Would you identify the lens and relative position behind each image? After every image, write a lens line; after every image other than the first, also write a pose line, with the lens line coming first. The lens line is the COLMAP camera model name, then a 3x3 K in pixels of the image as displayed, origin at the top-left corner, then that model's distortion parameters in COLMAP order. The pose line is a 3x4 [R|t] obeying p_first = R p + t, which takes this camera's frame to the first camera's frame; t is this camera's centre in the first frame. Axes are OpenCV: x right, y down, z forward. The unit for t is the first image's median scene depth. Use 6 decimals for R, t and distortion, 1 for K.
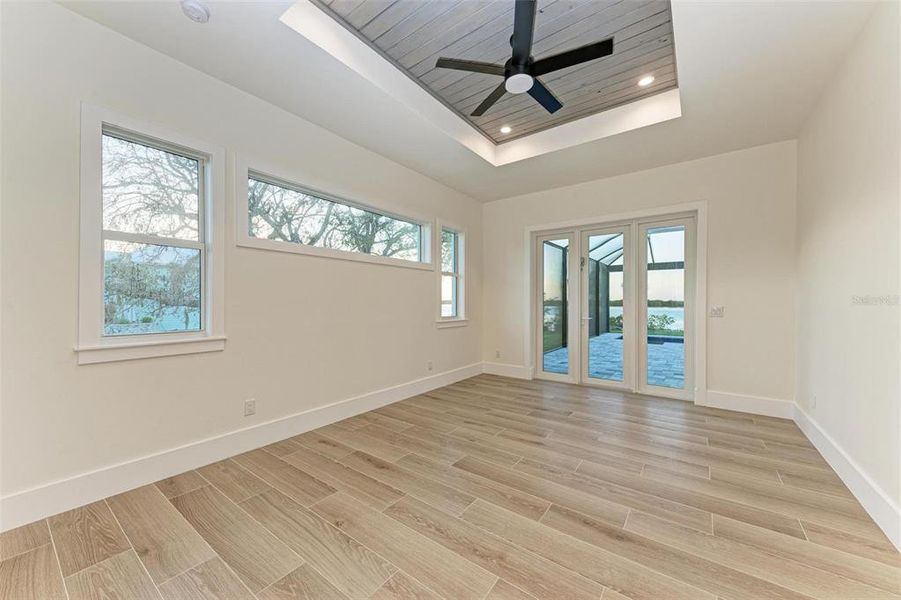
lens RADIAL K [[333.1, 0, 455.5], [0, 333.1, 302.3], [0, 0, 1]] dist [0.012245, -0.000225]
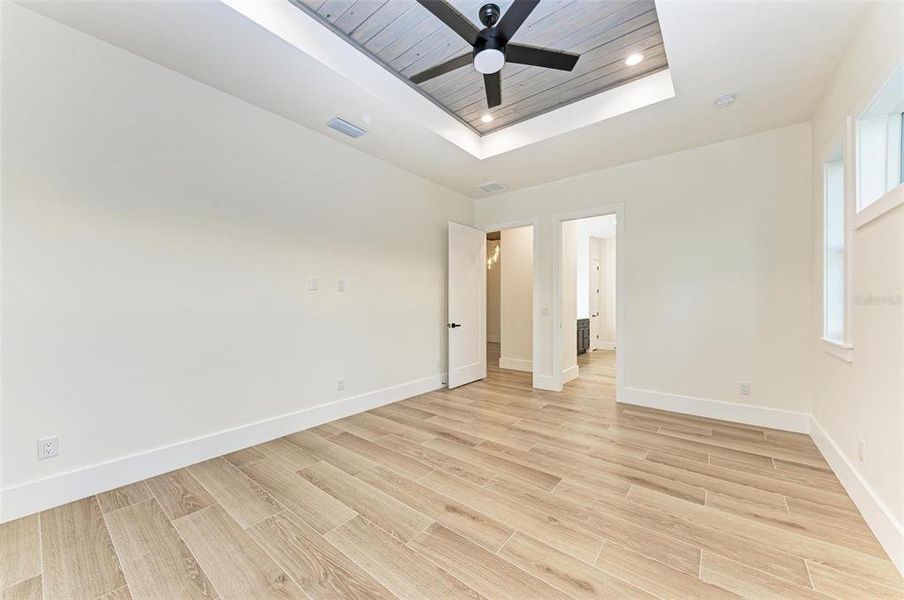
lens RADIAL K [[334.2, 0, 457.0], [0, 334.2, 302.3], [0, 0, 1]] dist [0.012245, -0.000225]
pose [[-0.999395, 0.000574, 0.034782, 0.257117], [0.000522, 0.999999, -0.001518, 0.000200], [-0.034783, -0.001499, -0.999394, 2.017047]]
